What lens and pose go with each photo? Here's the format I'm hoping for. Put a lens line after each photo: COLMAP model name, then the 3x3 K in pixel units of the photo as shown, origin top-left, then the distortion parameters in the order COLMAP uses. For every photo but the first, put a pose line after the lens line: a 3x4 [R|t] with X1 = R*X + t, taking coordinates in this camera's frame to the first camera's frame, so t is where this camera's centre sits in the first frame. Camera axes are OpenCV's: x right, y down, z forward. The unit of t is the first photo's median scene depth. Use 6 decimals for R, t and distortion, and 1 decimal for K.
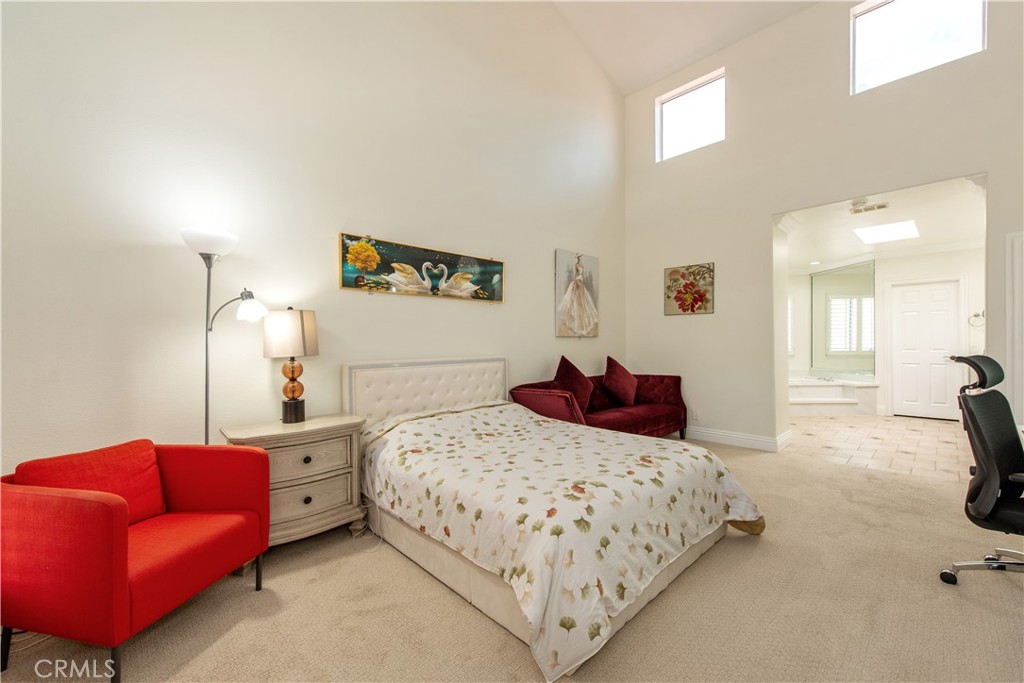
lens RADIAL K [[421.6, 0, 512.9], [0, 421.6, 347.7], [0, 0, 1]] dist [0.000922, -0.004114]
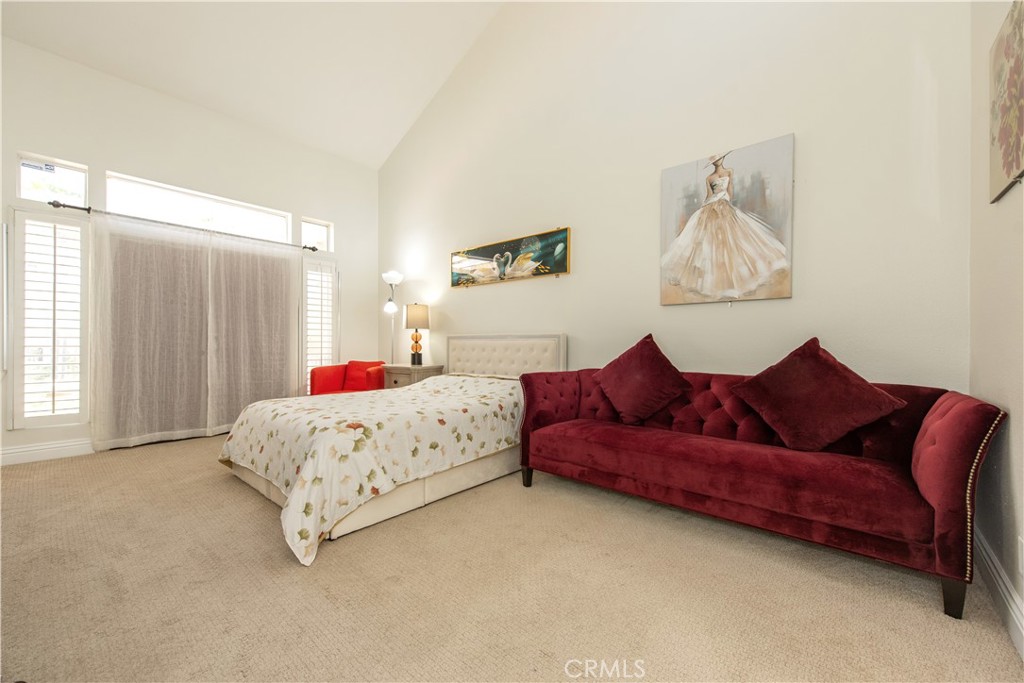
lens RADIAL K [[396.1, 0, 512.0], [0, 396.1, 341.5], [0, 0, 1]] dist [0.001638, -0.000052]
pose [[0.072244, 0.013015, -0.997302, 0.865751], [-0.012067, 0.999853, 0.012175, 0.031465], [0.997314, 0.011155, 0.072391, 0.886962]]
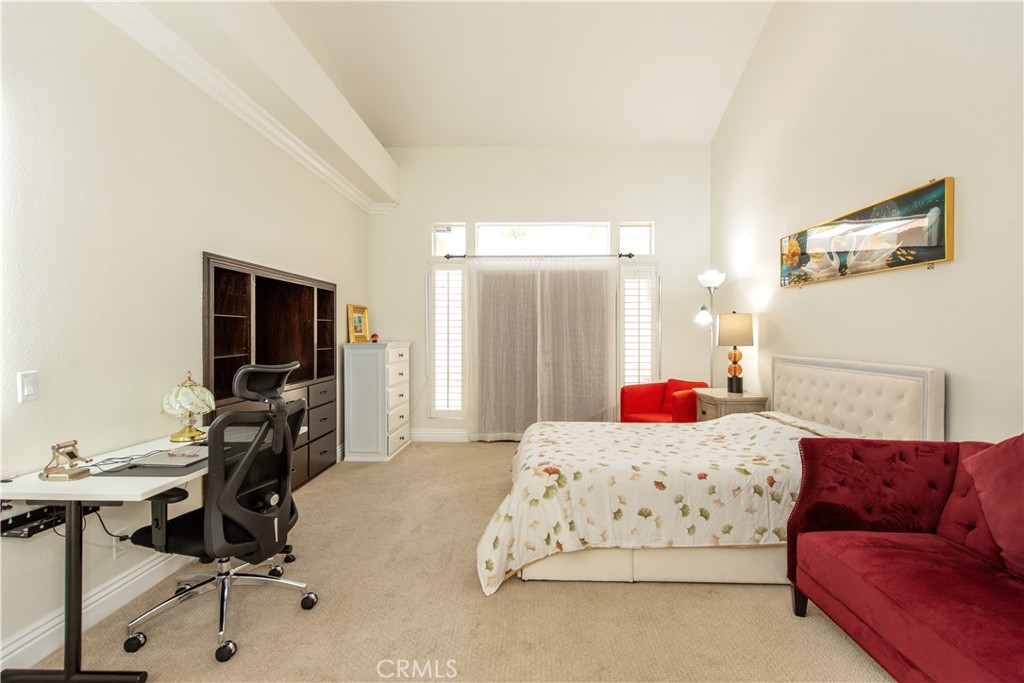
lens RADIAL K [[484.6, 0, 511.8], [0, 484.6, 330.3], [0, 0, 1]] dist [0.008032, -0.000267]
pose [[-0.725025, 0.011051, -0.688634, 0.789932], [0.007704, 0.999939, 0.007935, -0.035971], [0.688680, 0.000448, -0.725066, 1.143312]]
